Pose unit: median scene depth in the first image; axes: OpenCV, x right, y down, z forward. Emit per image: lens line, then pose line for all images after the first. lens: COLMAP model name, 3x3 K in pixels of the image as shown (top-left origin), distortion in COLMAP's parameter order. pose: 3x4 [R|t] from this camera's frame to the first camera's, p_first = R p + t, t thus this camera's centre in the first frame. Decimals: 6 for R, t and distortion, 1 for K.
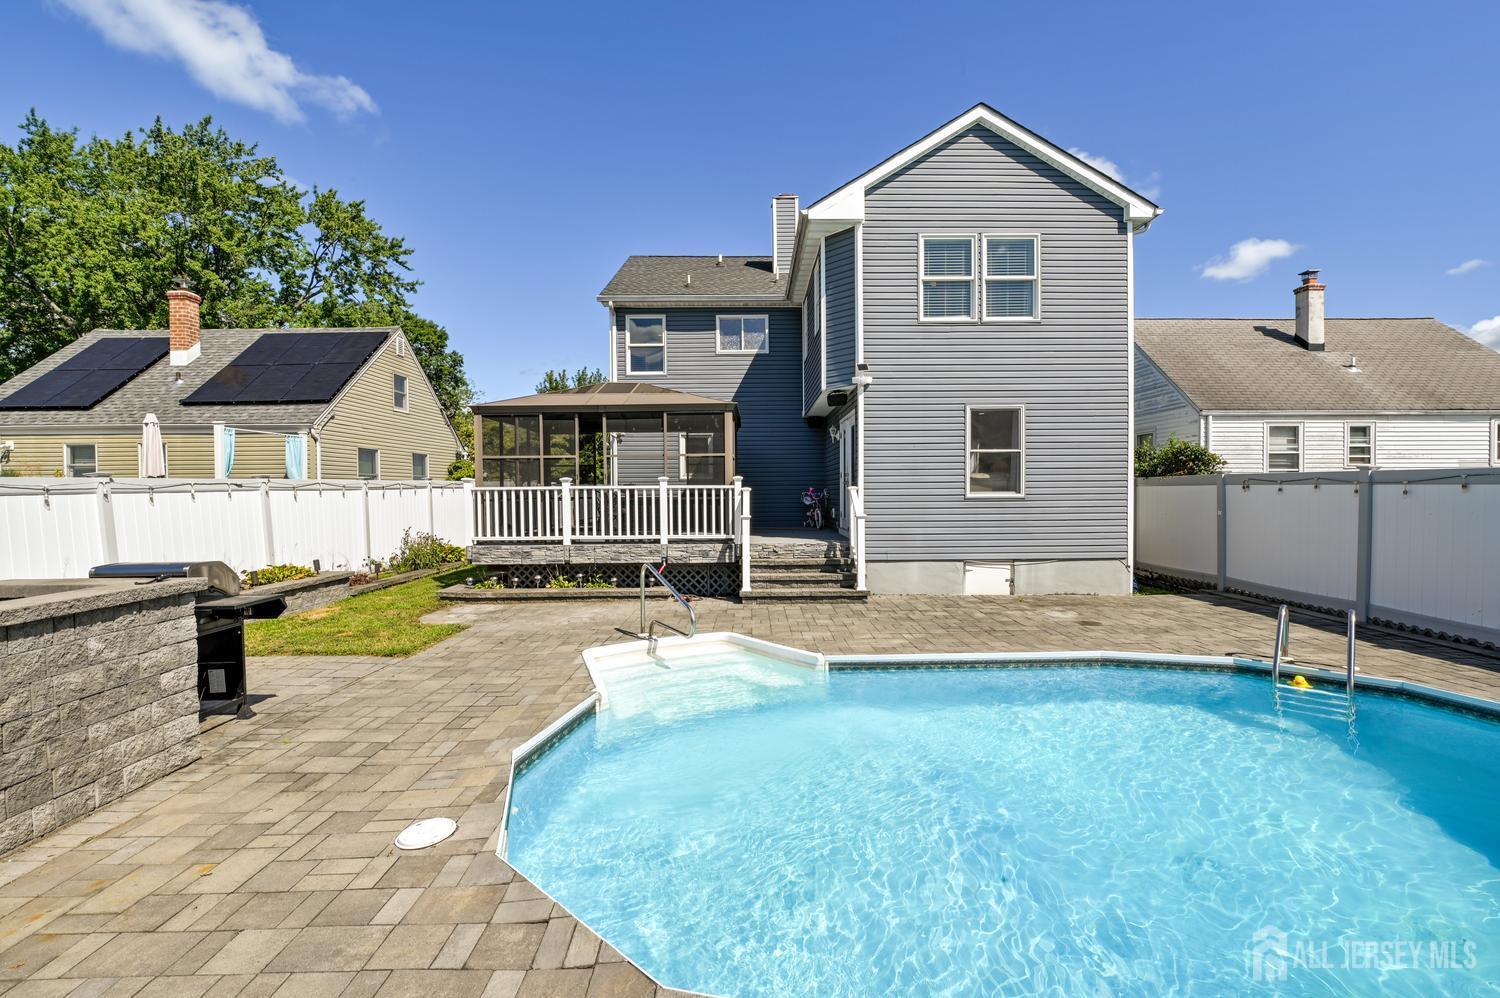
lens RADIAL K [[647.0, 0, 750.0], [0, 647.0, 499.0], [0, 0, 1]] dist [-0.006903, -0.000821]
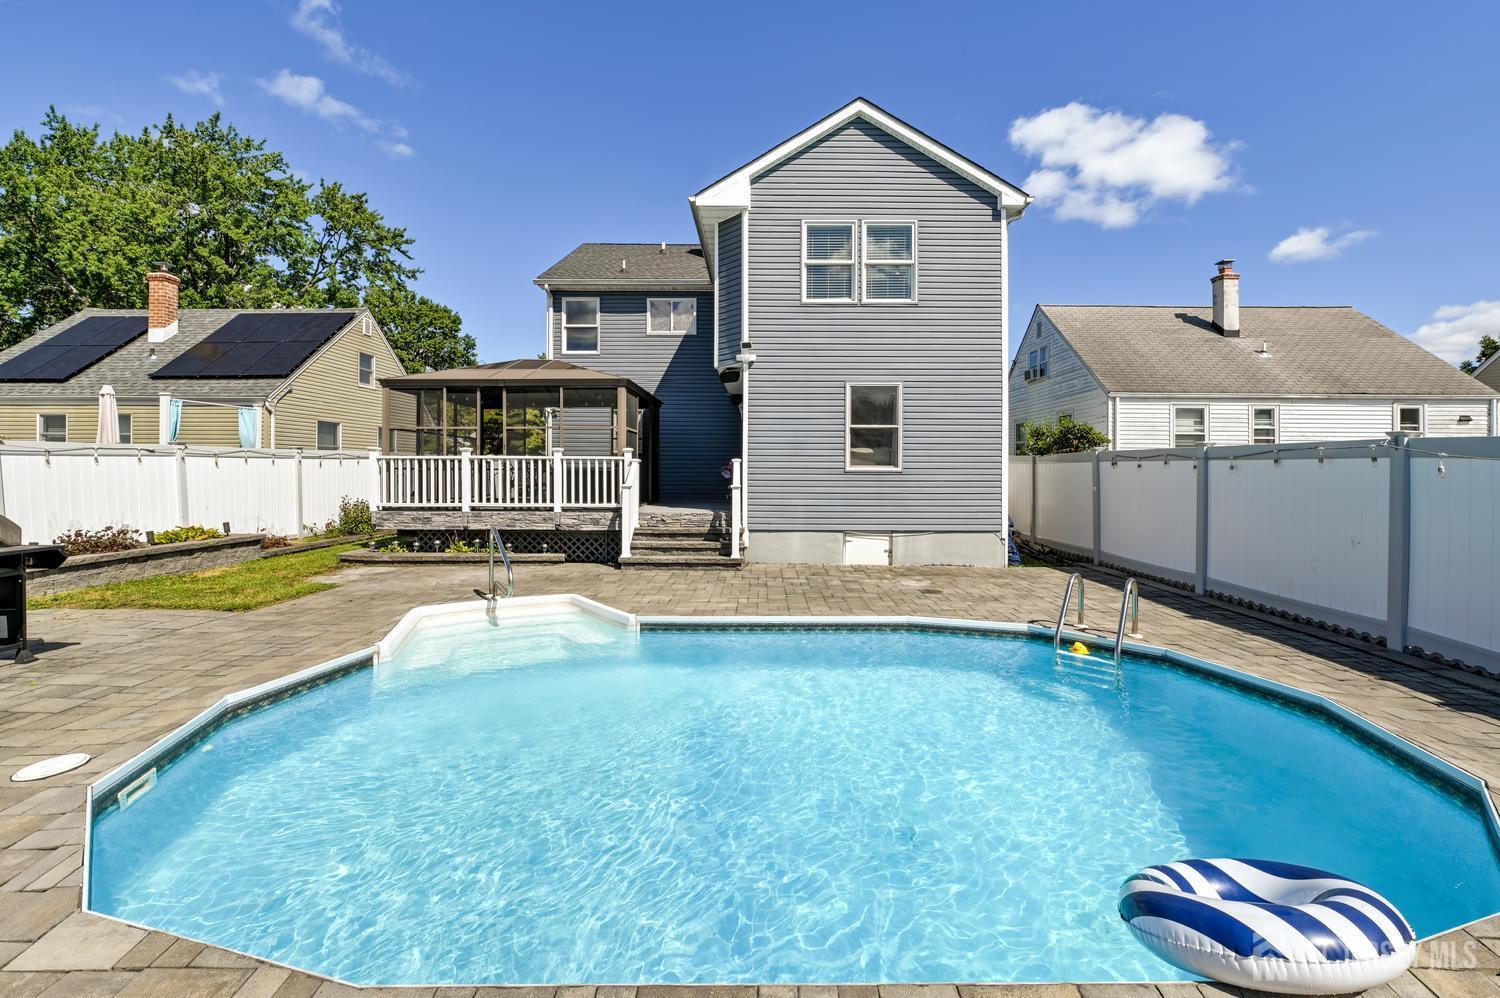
lens RADIAL K [[614.9, 0, 752.0], [0, 614.9, 463.9], [0, 0, 1]] dist [-0.006314, -0.000271]
pose [[0.999831, 0.011371, -0.014423, 0.181930], [-0.011714, 0.999646, -0.023905, 0.011043], [0.014146, 0.024070, 0.999610, 0.006156]]
